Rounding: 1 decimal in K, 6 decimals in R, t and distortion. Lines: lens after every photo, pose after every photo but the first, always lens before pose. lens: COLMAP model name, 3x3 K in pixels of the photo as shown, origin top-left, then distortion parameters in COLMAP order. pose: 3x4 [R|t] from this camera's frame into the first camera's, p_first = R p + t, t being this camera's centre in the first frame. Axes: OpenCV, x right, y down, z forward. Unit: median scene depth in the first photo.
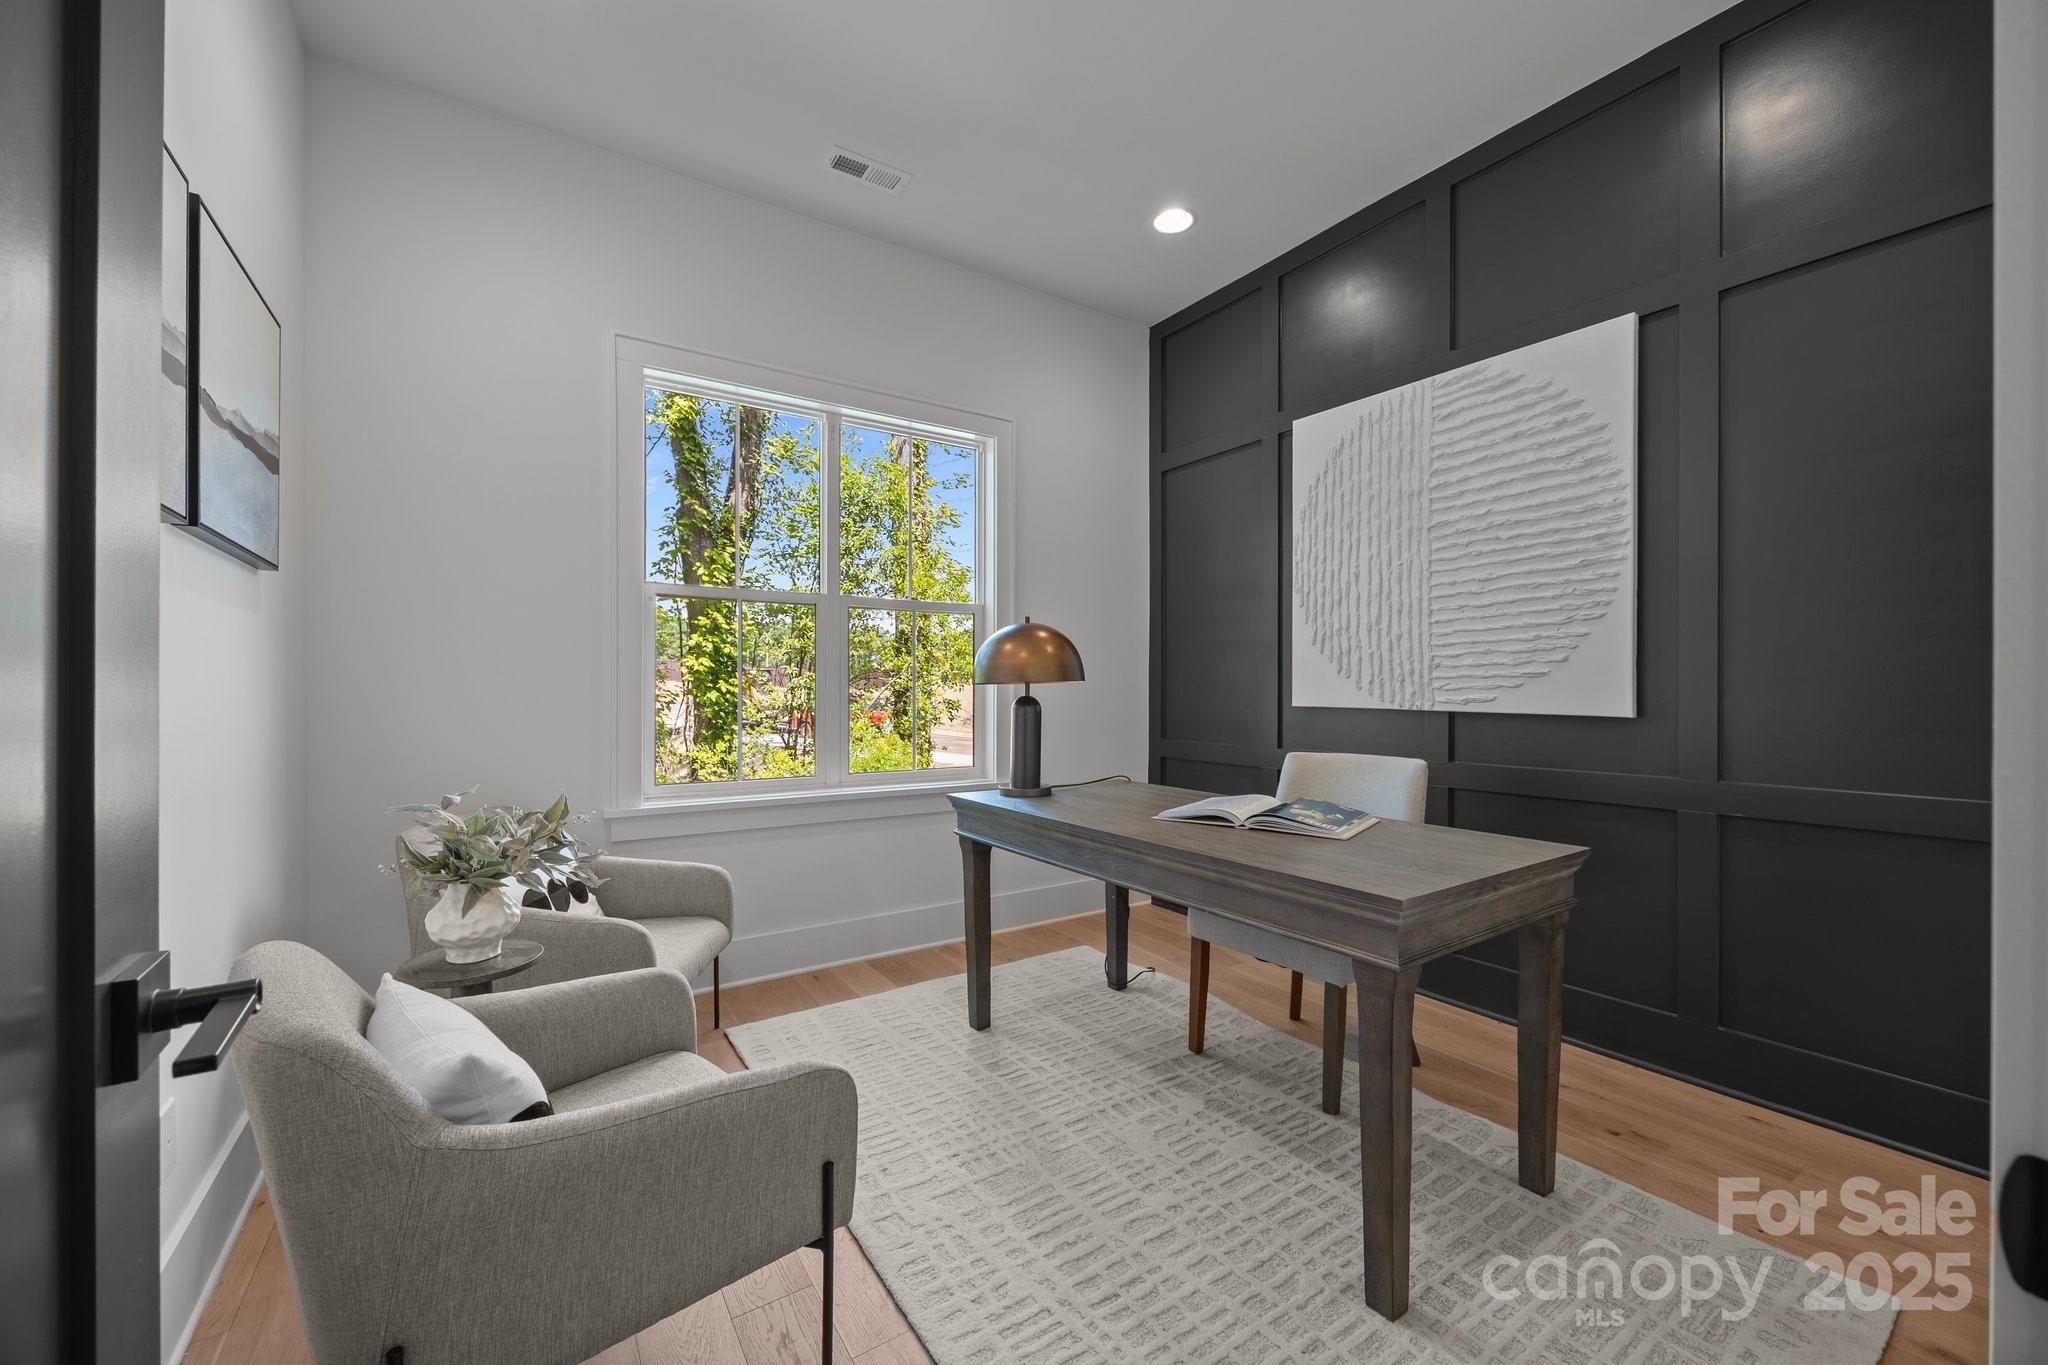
lens RADIAL K [[792.6, 0, 1020.2], [0, 792.6, 684.2], [0, 0, 1]] dist [-0.000730, 0.000020]
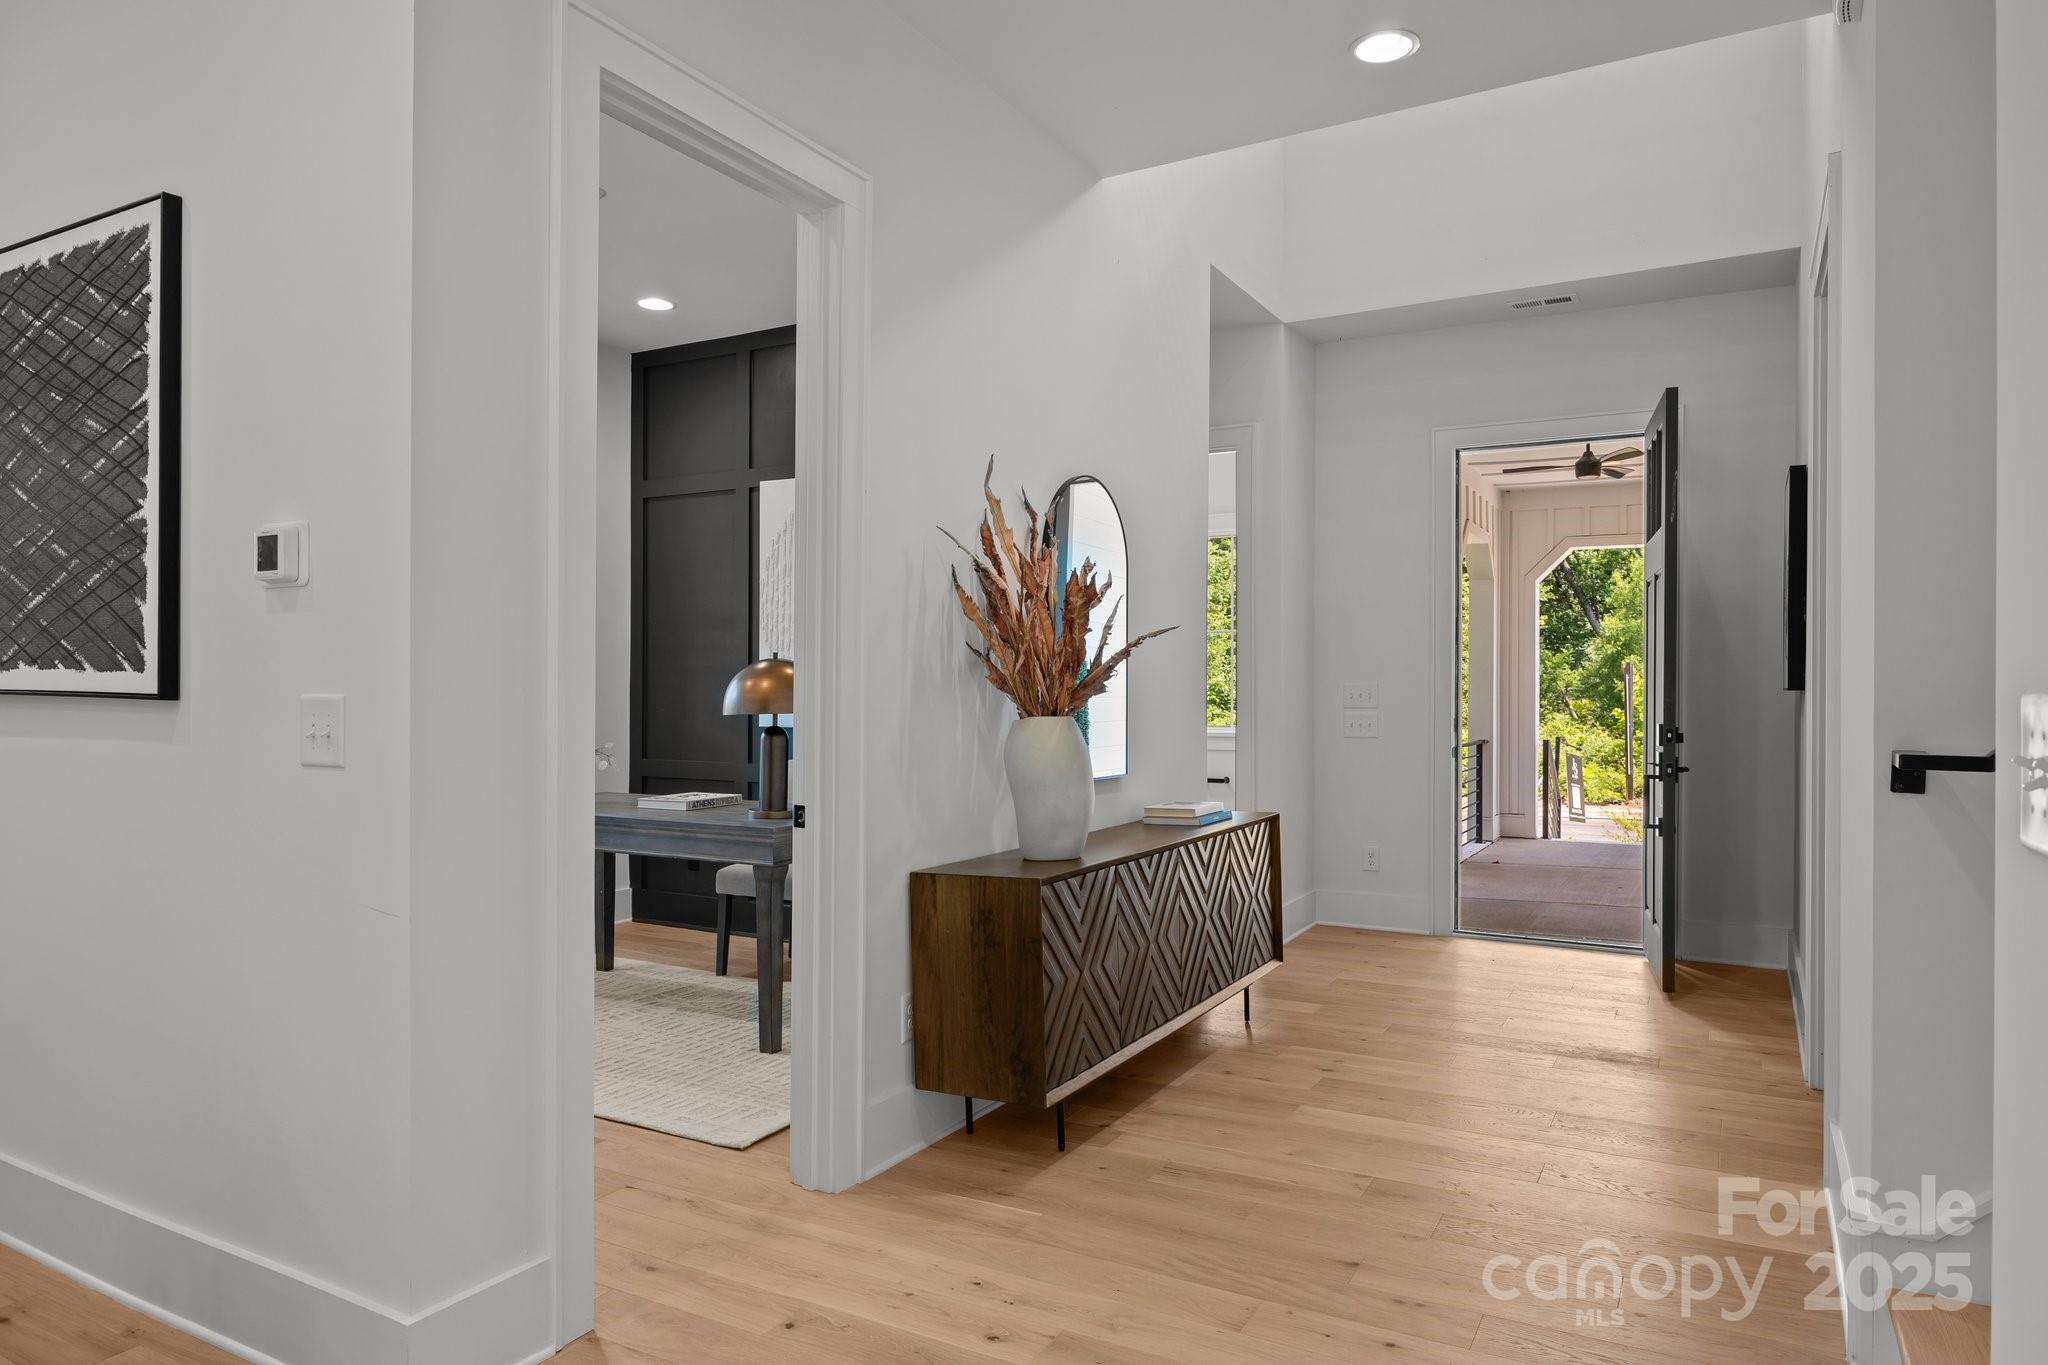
lens RADIAL K [[1274.0, 0, 1021.5], [0, 1274.0, 695.3], [0, 0, 1]] dist [-0.038306, 0.000084]
pose [[0.891299, 0.000616, 0.453417, -0.152422], [-0.000907, 0.999999, 0.000423, -0.021227], [-0.453416, -0.000789, 0.891299, -0.808178]]
